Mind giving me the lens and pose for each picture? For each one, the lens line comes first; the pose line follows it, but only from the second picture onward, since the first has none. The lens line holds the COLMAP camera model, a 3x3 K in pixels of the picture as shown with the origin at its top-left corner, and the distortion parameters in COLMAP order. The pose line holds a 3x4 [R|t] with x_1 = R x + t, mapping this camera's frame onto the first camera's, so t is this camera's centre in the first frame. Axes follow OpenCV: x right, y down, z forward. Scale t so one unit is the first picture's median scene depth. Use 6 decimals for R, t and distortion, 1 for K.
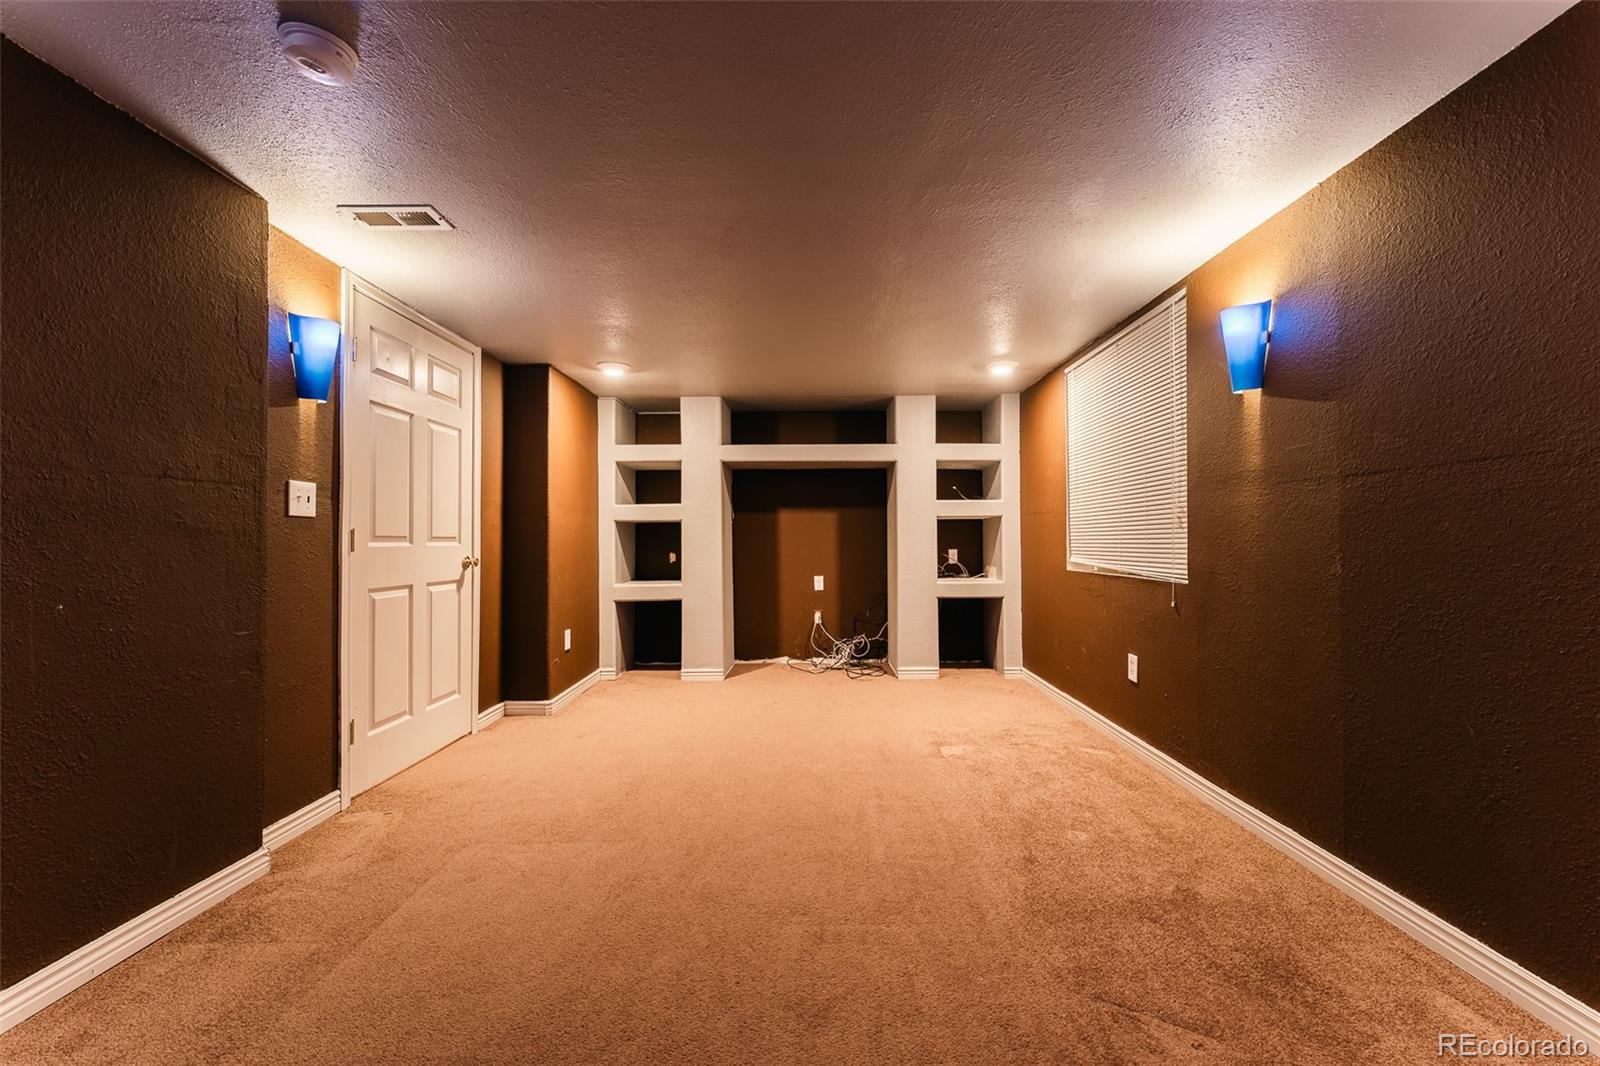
lens RADIAL K [[630.6, 0, 801.1], [0, 630.6, 538.8], [0, 0, 1]] dist [-0.002080, -0.000280]
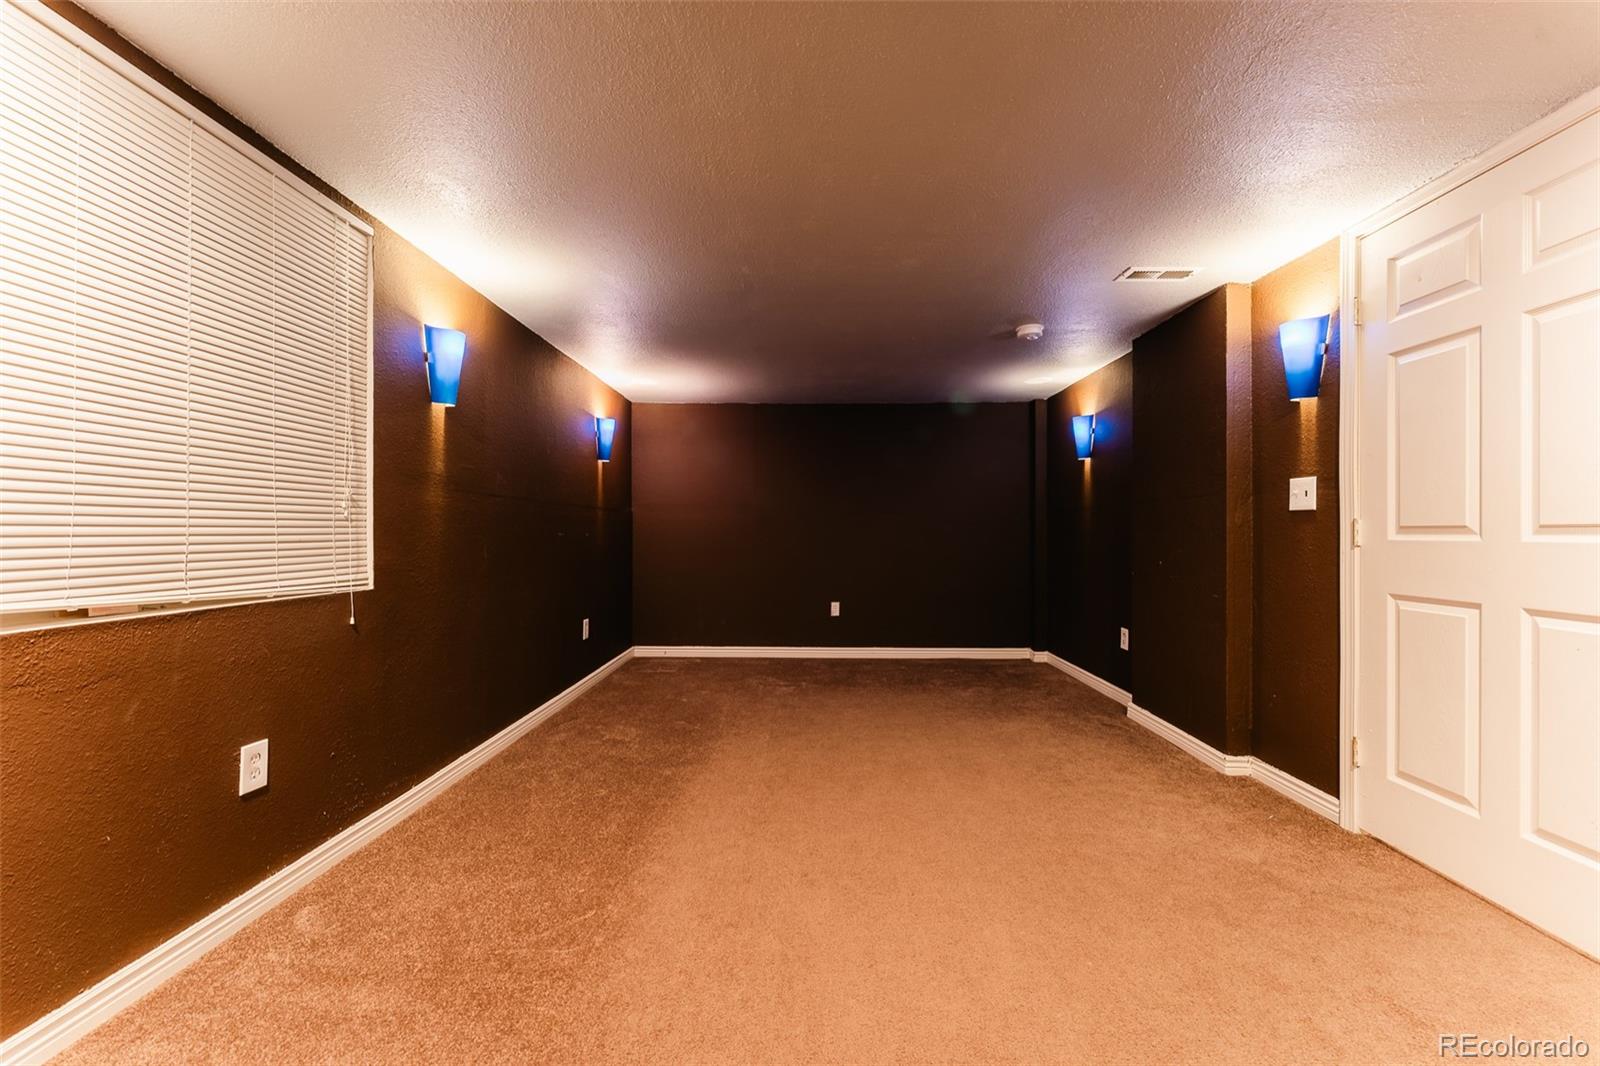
lens RADIAL K [[630.6, 0, 800.4], [0, 630.6, 532.6], [0, 0, 1]] dist [-0.002080, -0.000280]
pose [[-0.999874, 0.003920, 0.015388, 0.044887], [0.003858, 0.999984, -0.004097, 0.003734], [-0.015404, -0.004037, -0.999873, 2.015571]]
